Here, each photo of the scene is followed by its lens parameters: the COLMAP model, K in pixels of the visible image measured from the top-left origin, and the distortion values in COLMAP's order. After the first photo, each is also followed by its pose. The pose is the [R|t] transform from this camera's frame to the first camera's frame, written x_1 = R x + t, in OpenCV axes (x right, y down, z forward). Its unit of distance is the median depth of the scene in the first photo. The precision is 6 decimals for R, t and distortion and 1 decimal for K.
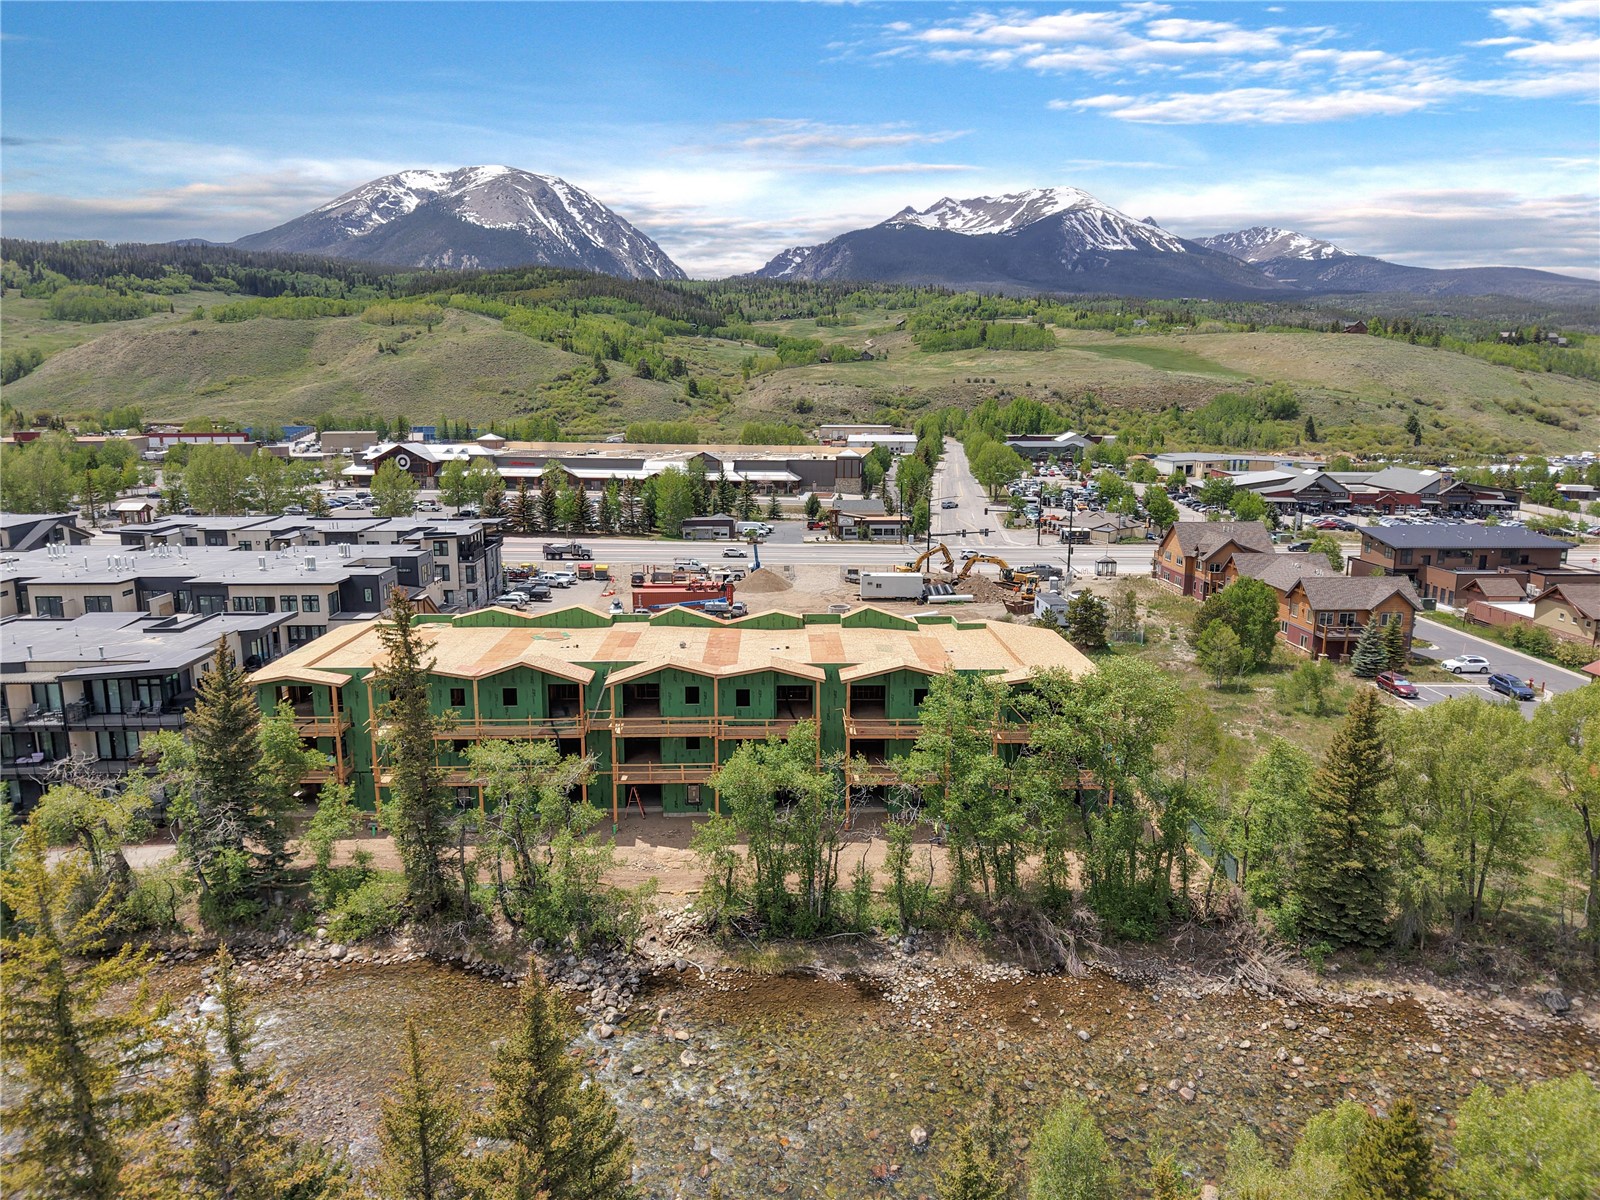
lens RADIAL K [[1123.2, 0, 800.0], [0, 1123.2, 600.0], [0, 0, 1]] dist [-0.001586, -0.054435]
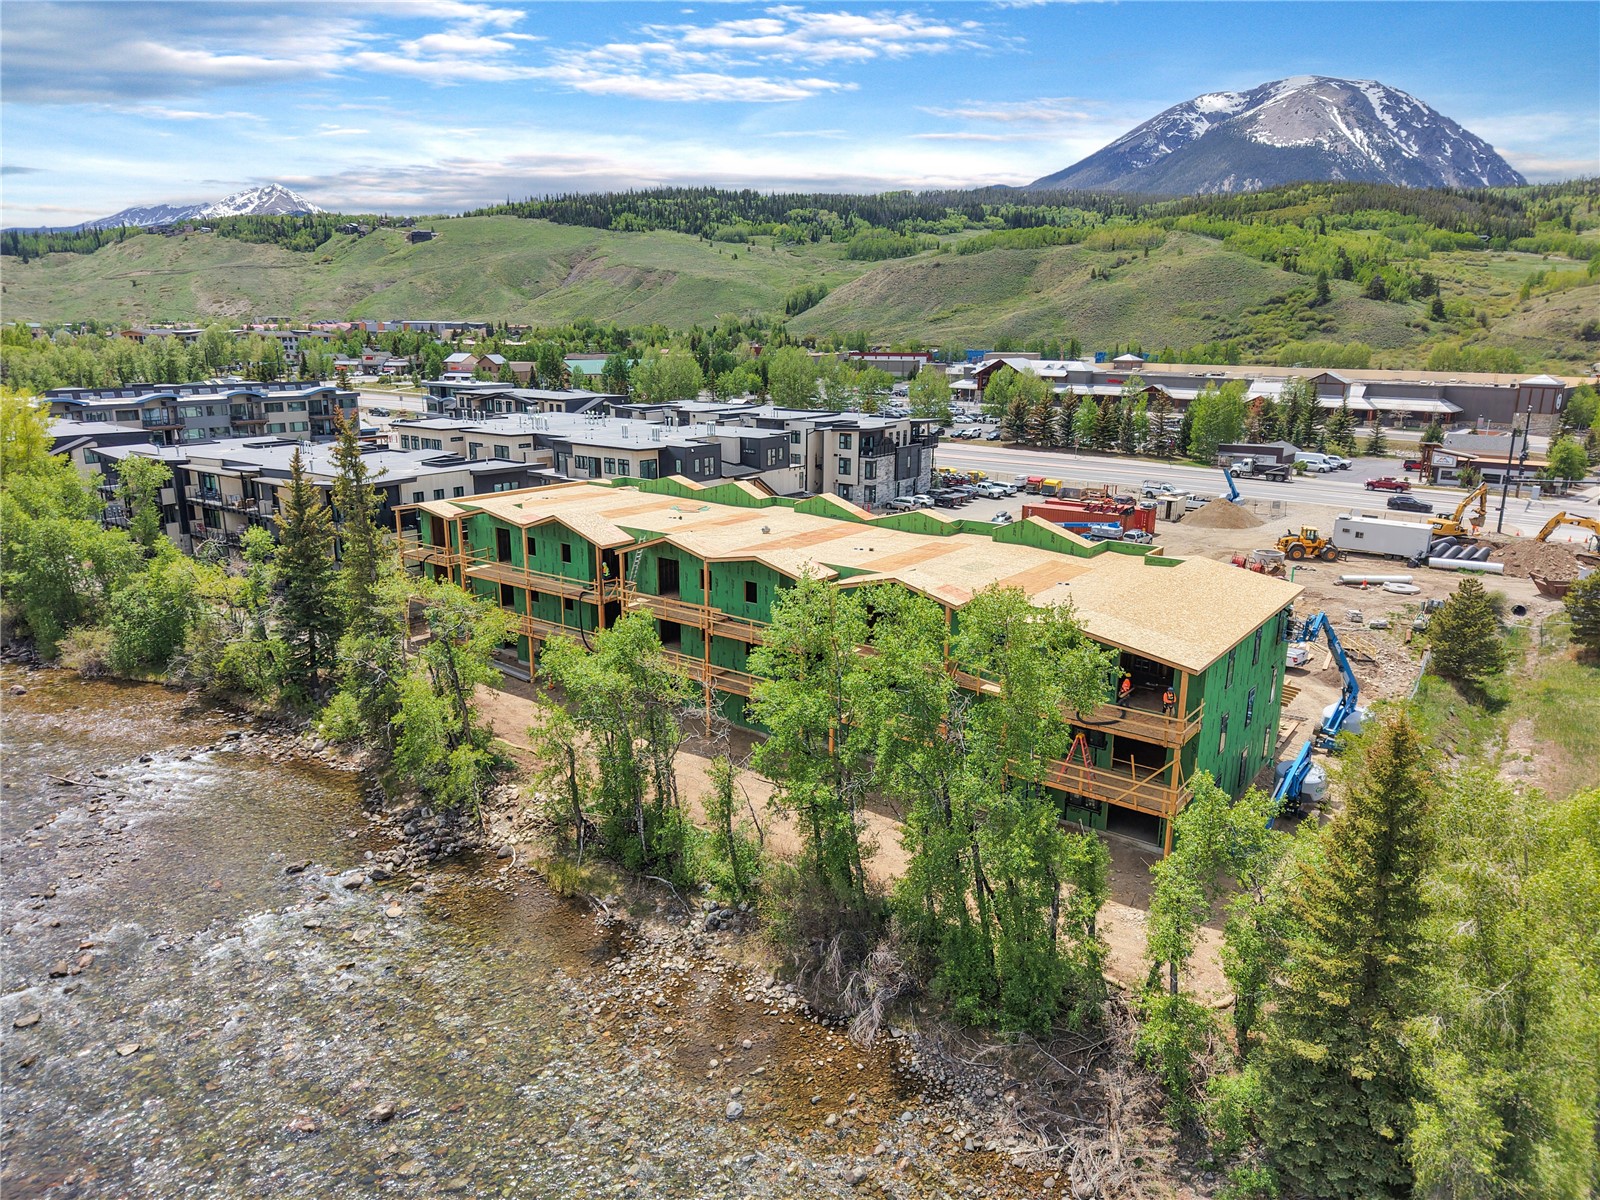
lens RADIAL K [[1108.4, 0, 828.6], [0, 1108.4, 602.0], [0, 0, 1]] dist [-0.003622, -0.006080]
pose [[0.756601, 0.147844, -0.636943, 0.226196], [-0.117228, 0.988990, 0.090309, 0.005560], [0.643282, 0.006340, 0.765603, 0.173612]]
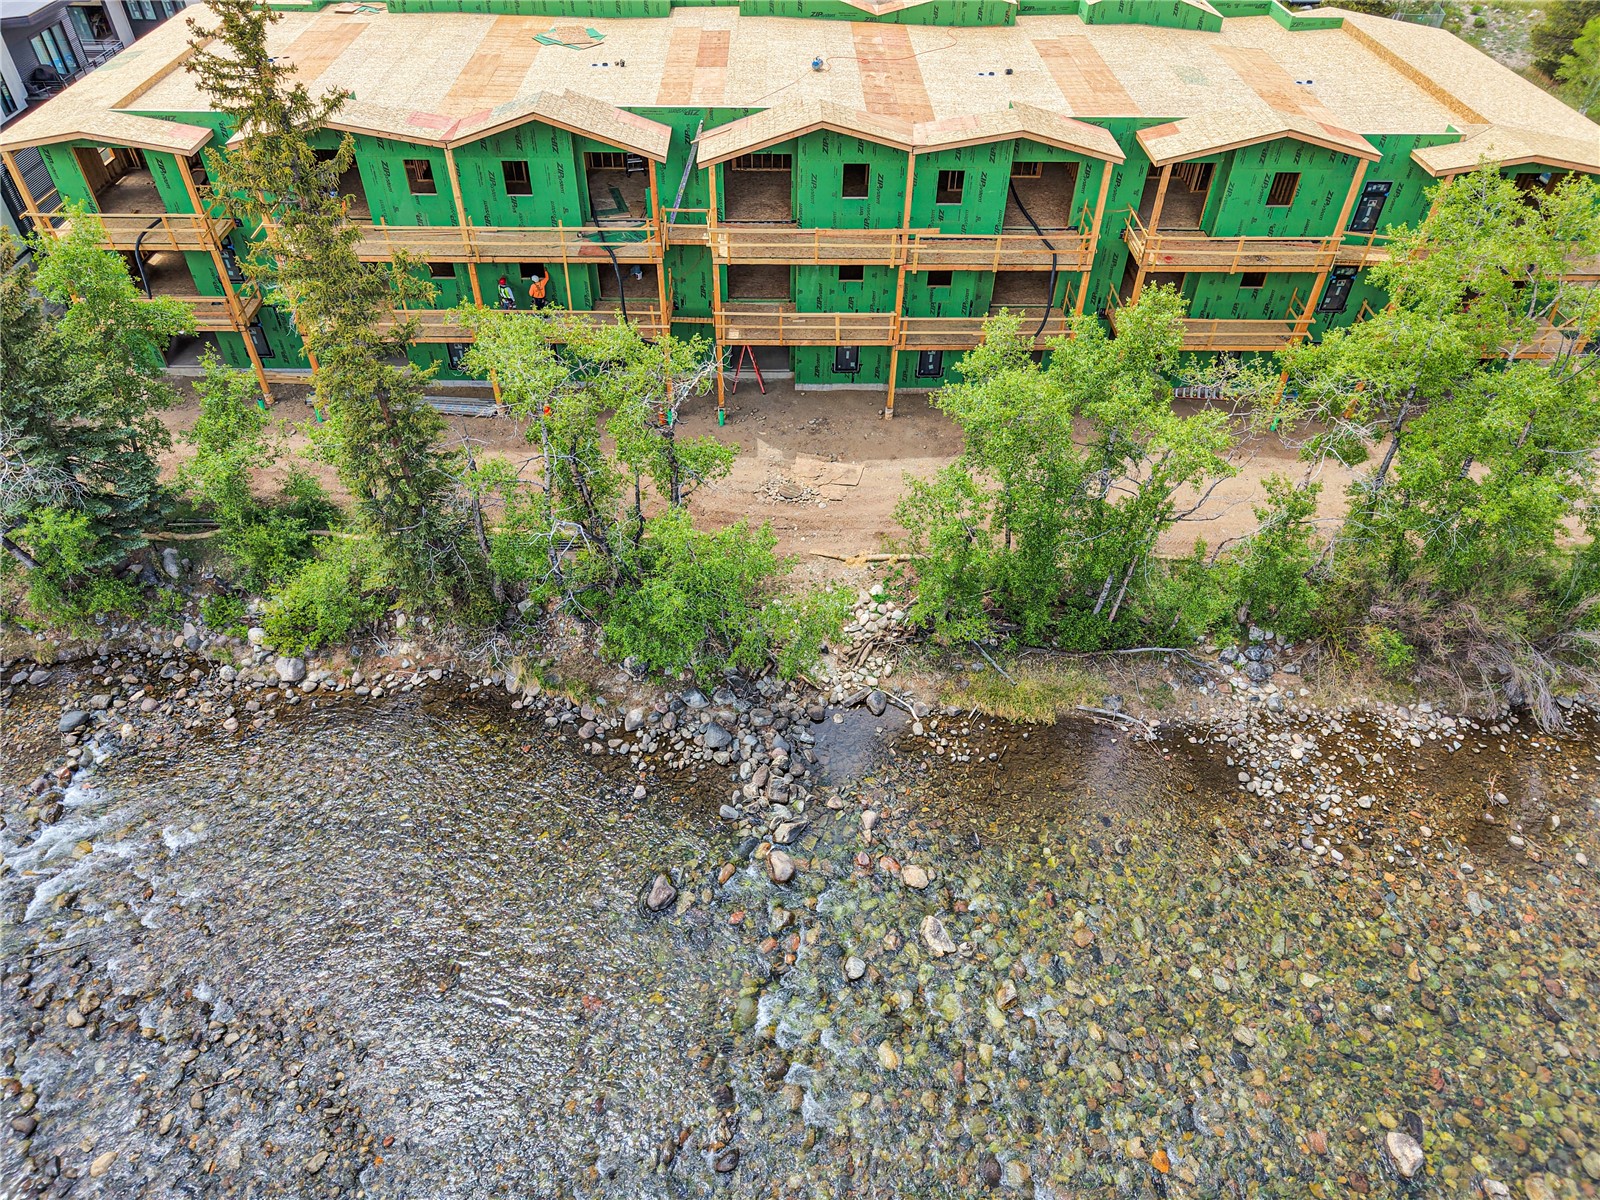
lens RADIAL K [[1114.9, 0, 797.6], [0, 1114.9, 620.9], [0, 0, 1]] dist [0.068468, -0.101381]
pose [[0.999974, 0.005787, 0.004251, -0.054119], [-0.007158, 0.850527, 0.525883, -0.008332], [-0.000572, -0.525900, 0.850546, 0.185572]]
